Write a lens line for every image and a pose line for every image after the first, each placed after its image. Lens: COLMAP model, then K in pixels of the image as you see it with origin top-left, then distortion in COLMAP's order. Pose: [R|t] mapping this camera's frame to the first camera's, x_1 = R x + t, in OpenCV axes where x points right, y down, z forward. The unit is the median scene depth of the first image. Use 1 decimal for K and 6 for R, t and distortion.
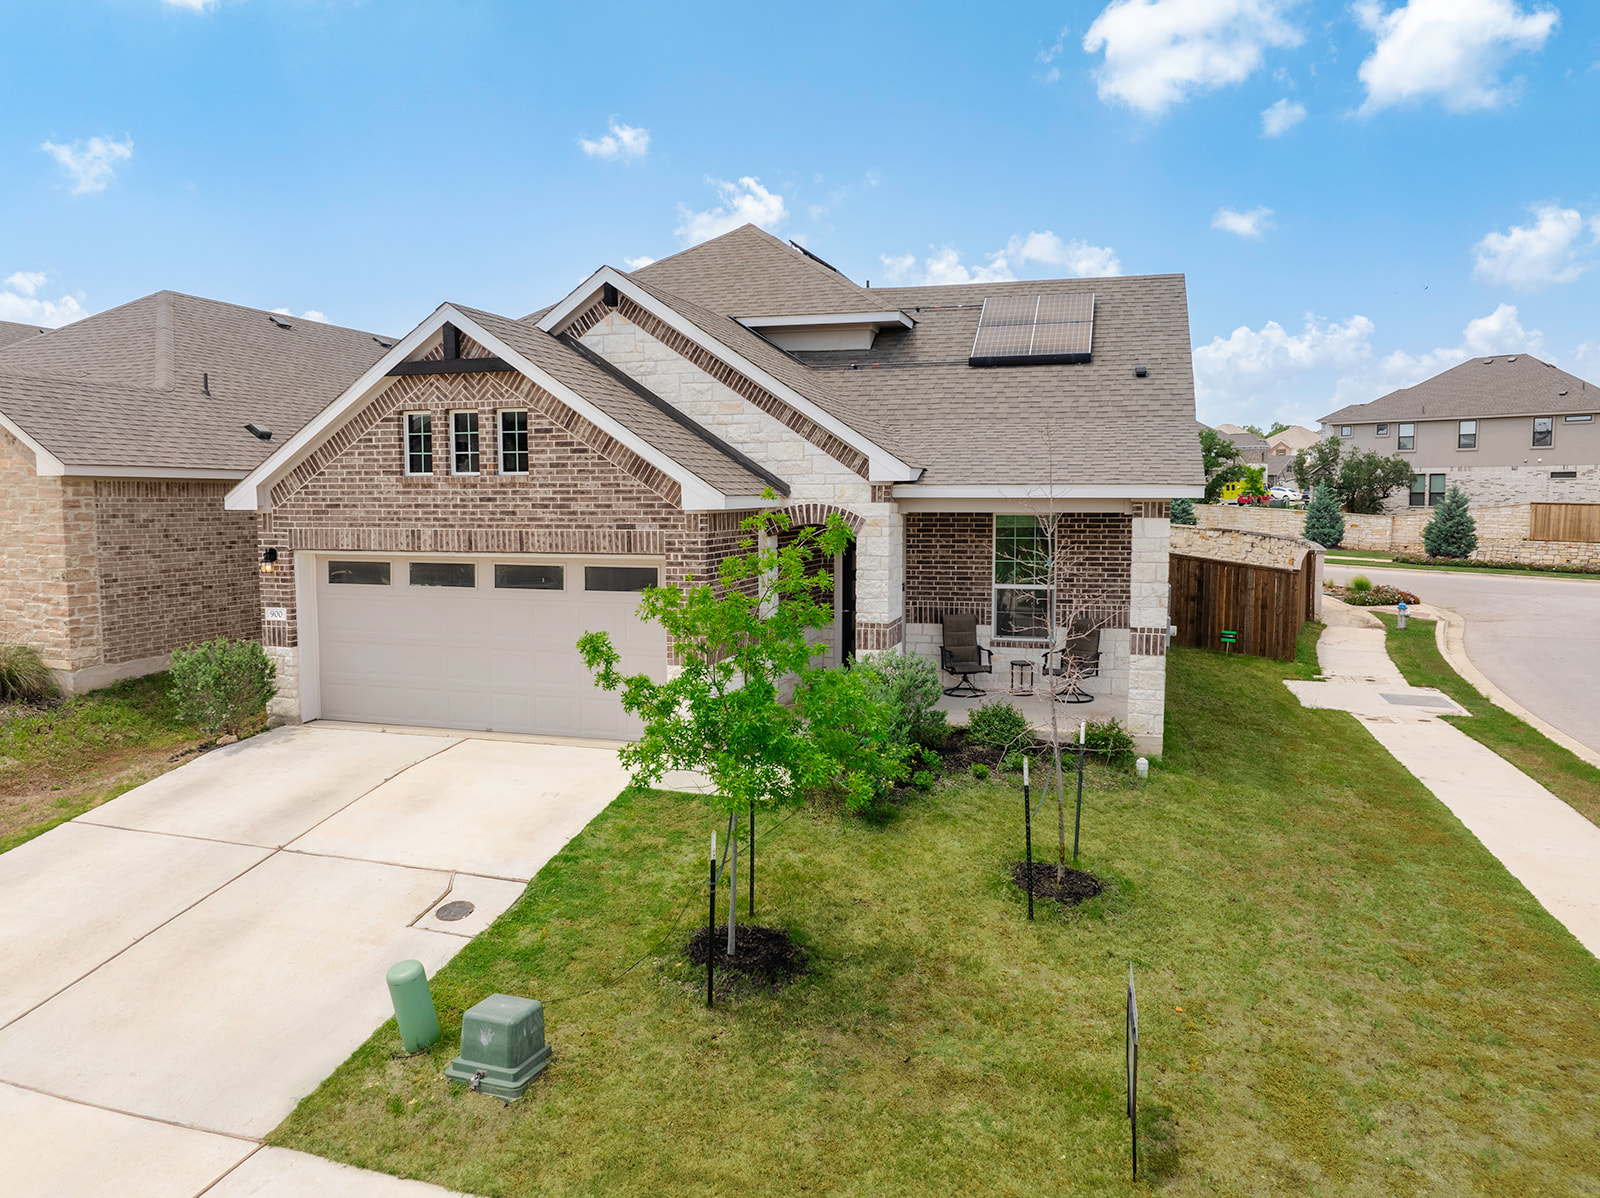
lens RADIAL K [[1129.0, 0, 825.8], [0, 1129.0, 578.6], [0, 0, 1]] dist [-0.052412, 0.014164]
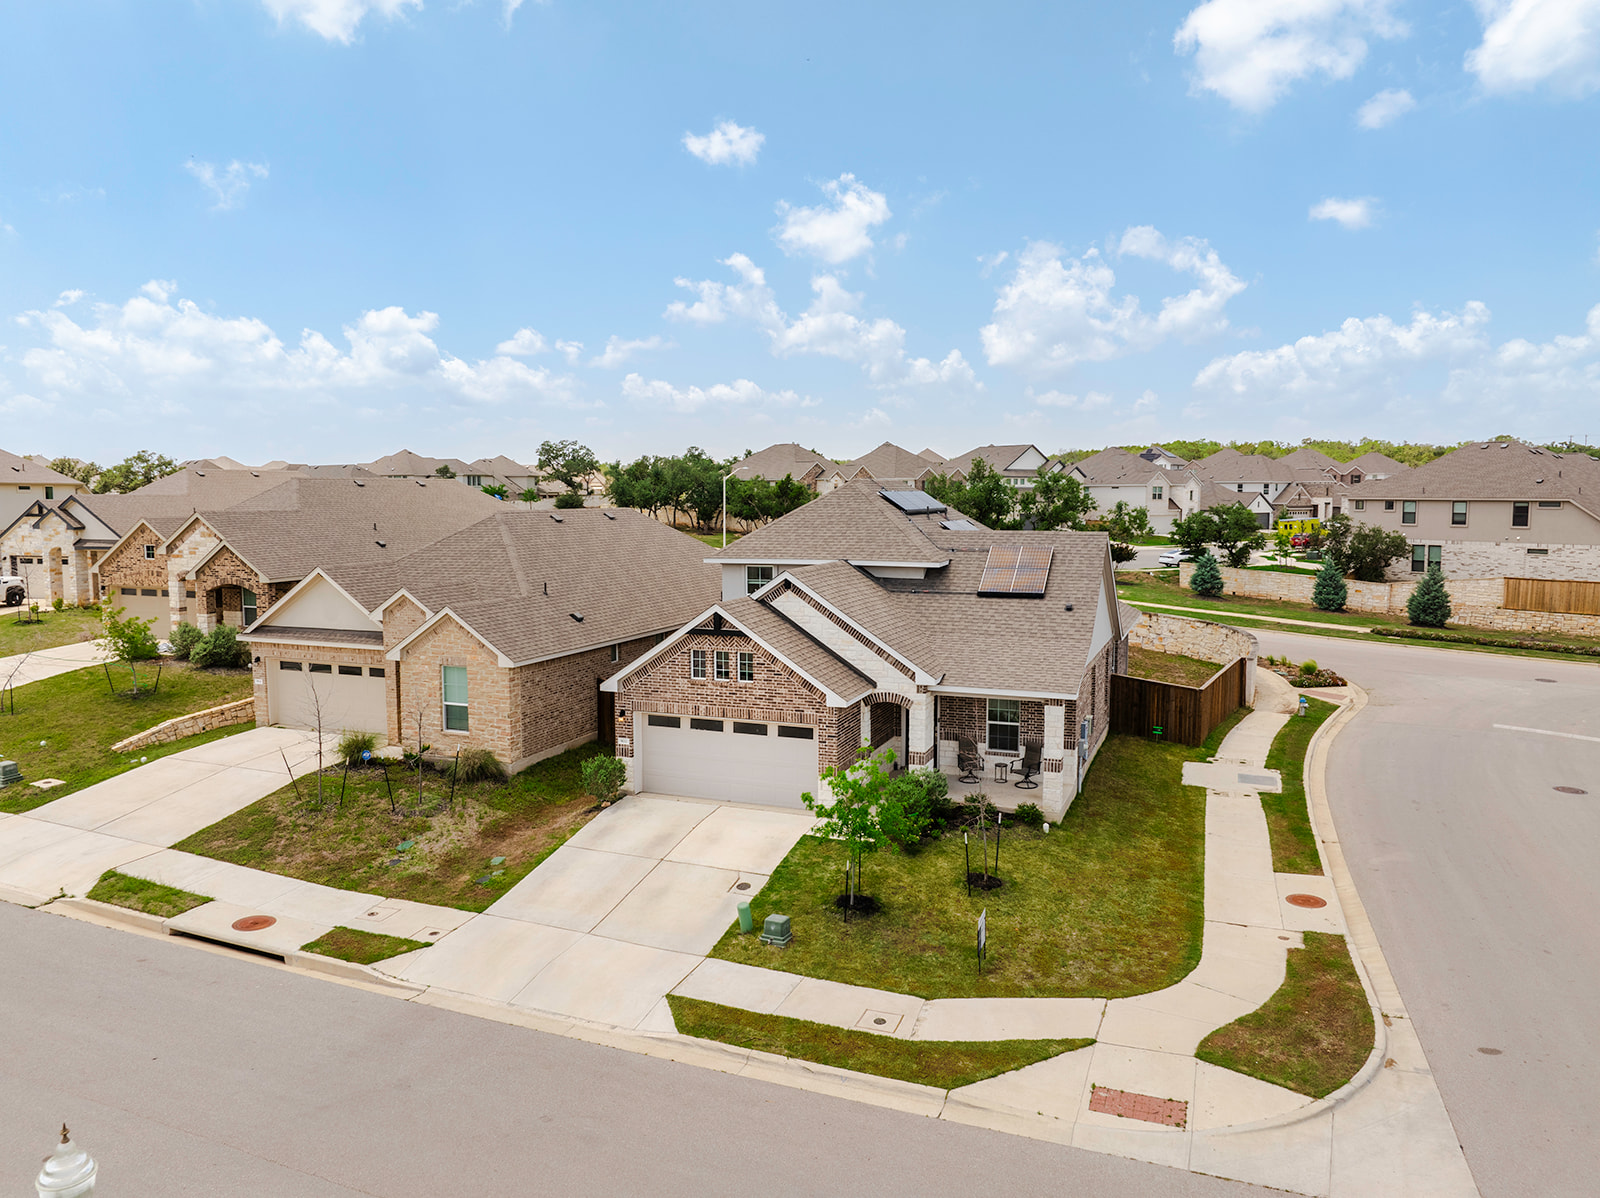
lens RADIAL K [[1129.0, 0, 825.7], [0, 1129.0, 574.6], [0, 0, 1]] dist [-0.052412, 0.014164]
pose [[0.996709, 0.007271, -0.080734, 0.040457], [-0.007387, 0.999972, -0.001141, -0.285076], [0.080723, 0.001733, 0.996735, -1.065307]]
